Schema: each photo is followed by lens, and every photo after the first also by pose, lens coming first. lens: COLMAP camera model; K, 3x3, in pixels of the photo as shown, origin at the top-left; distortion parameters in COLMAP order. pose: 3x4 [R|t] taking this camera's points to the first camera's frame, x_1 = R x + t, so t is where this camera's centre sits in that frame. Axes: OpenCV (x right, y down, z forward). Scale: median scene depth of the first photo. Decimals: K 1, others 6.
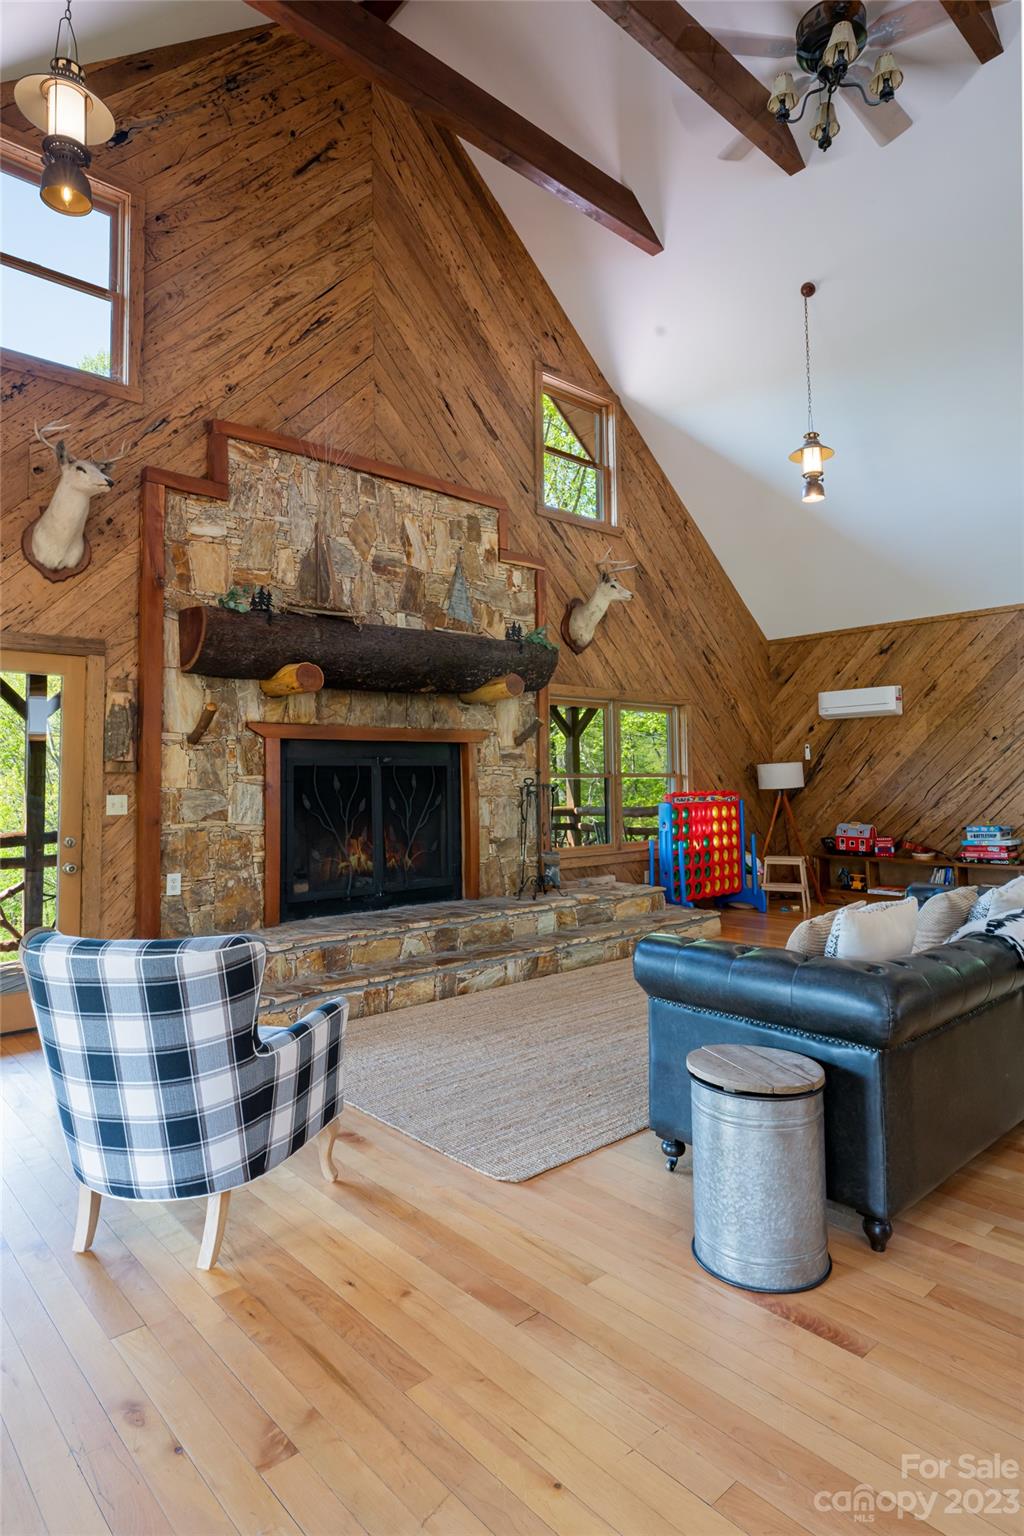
lens RADIAL K [[917.7, 0, 535.7], [0, 917.7, 757.0], [0, 0, 1]] dist [0.000521, -0.004772]
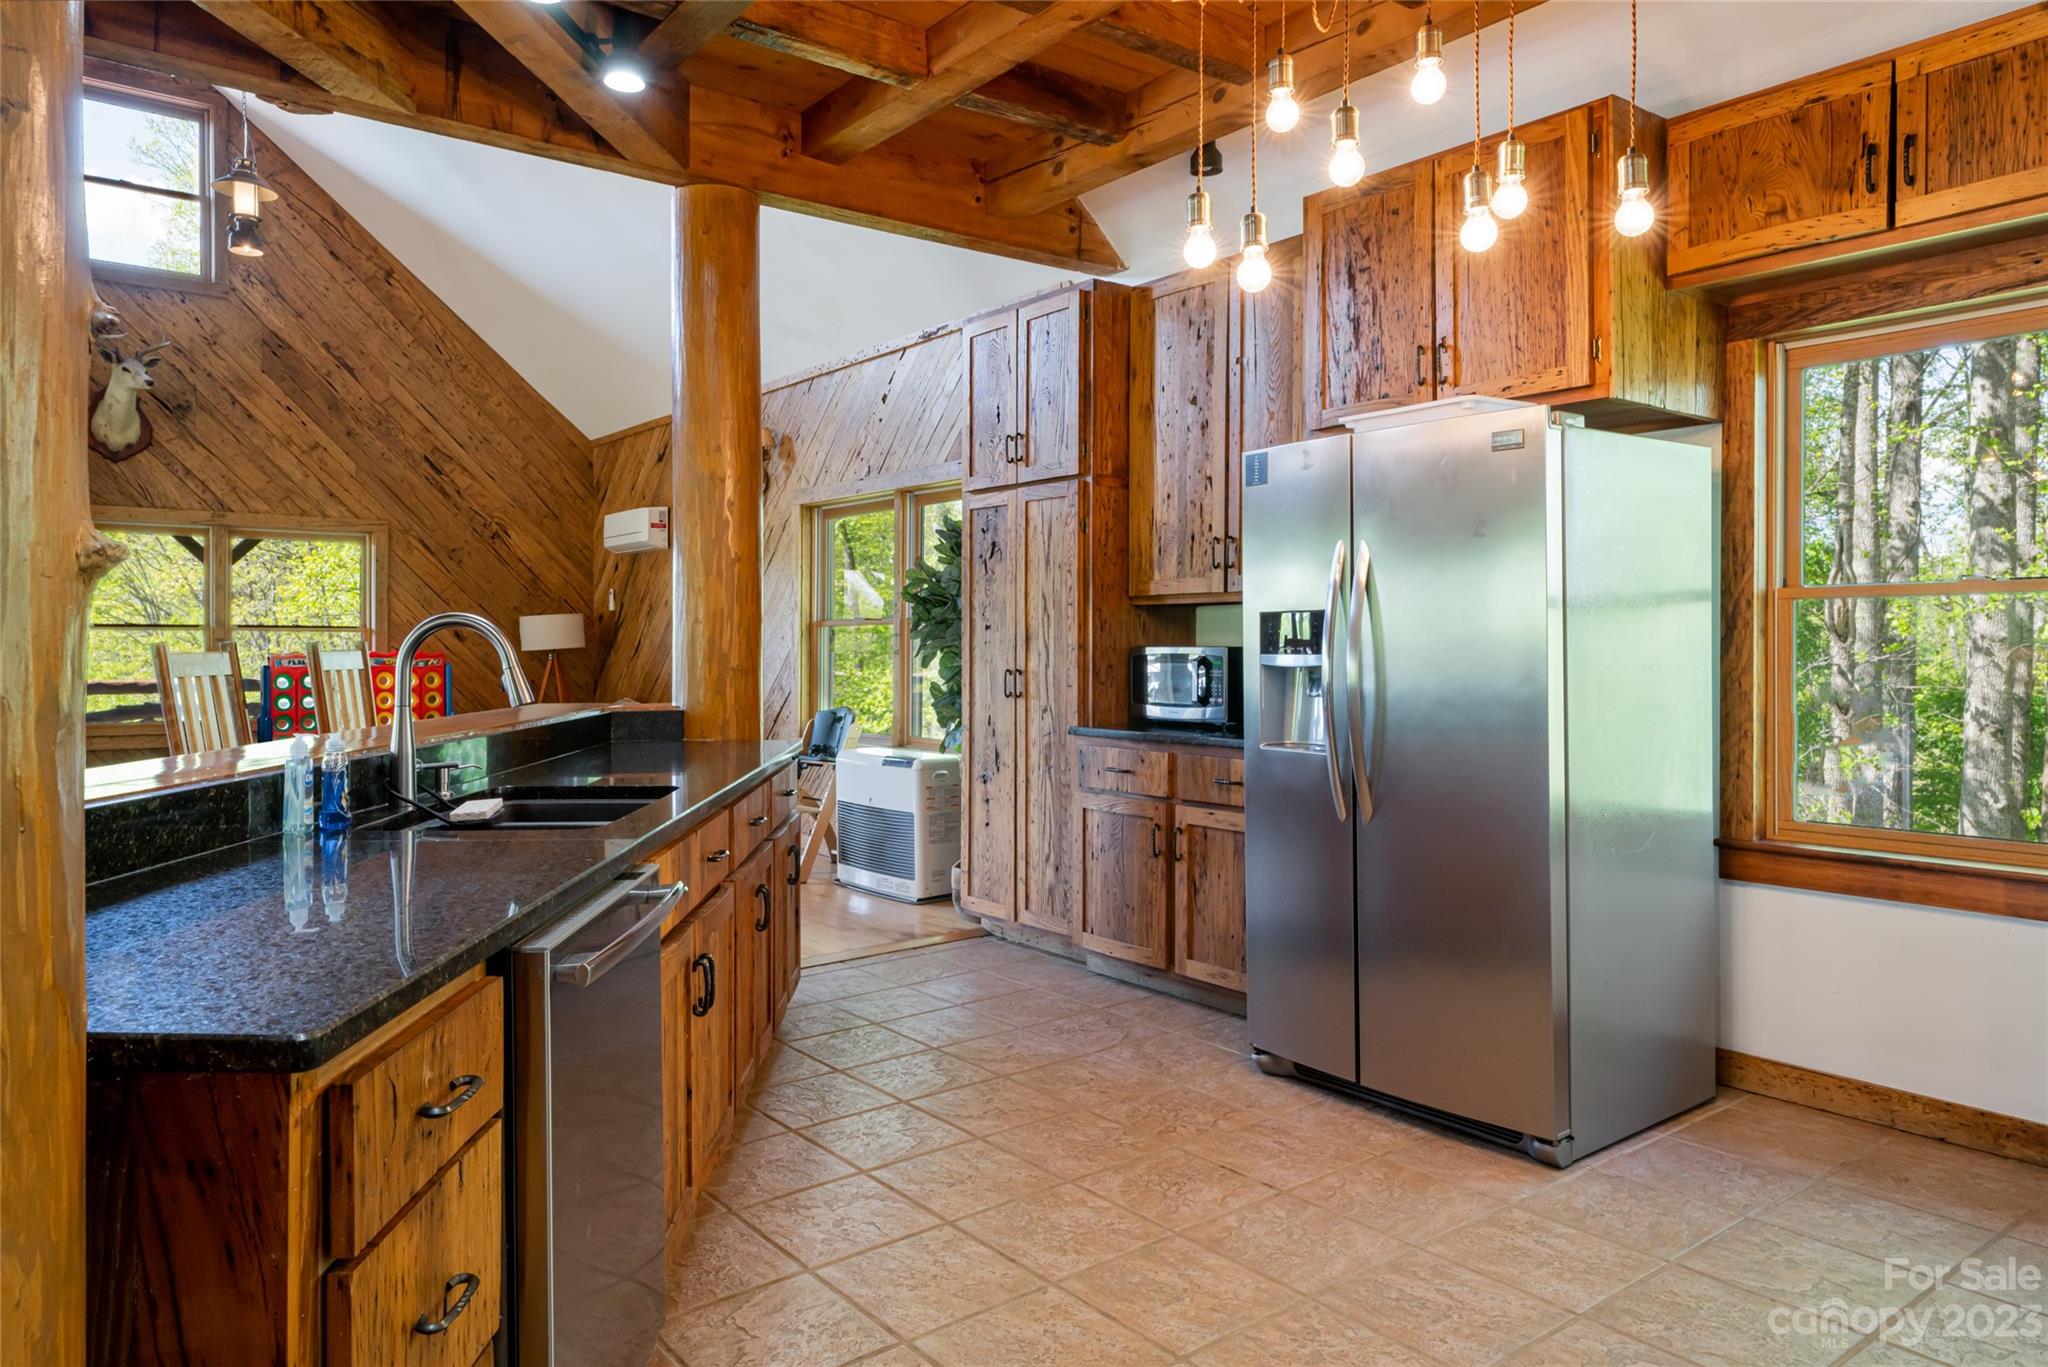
lens RADIAL K [[1423.2, 0, 1011.3], [0, 1423.2, 689.5], [0, 0, 1]] dist [0.017000, -0.006058]
pose [[0.998347, 0.013324, -0.055912, 0.710989], [-0.009993, 0.998182, 0.059437, -0.004987], [0.056603, -0.058780, 0.996665, -0.094253]]
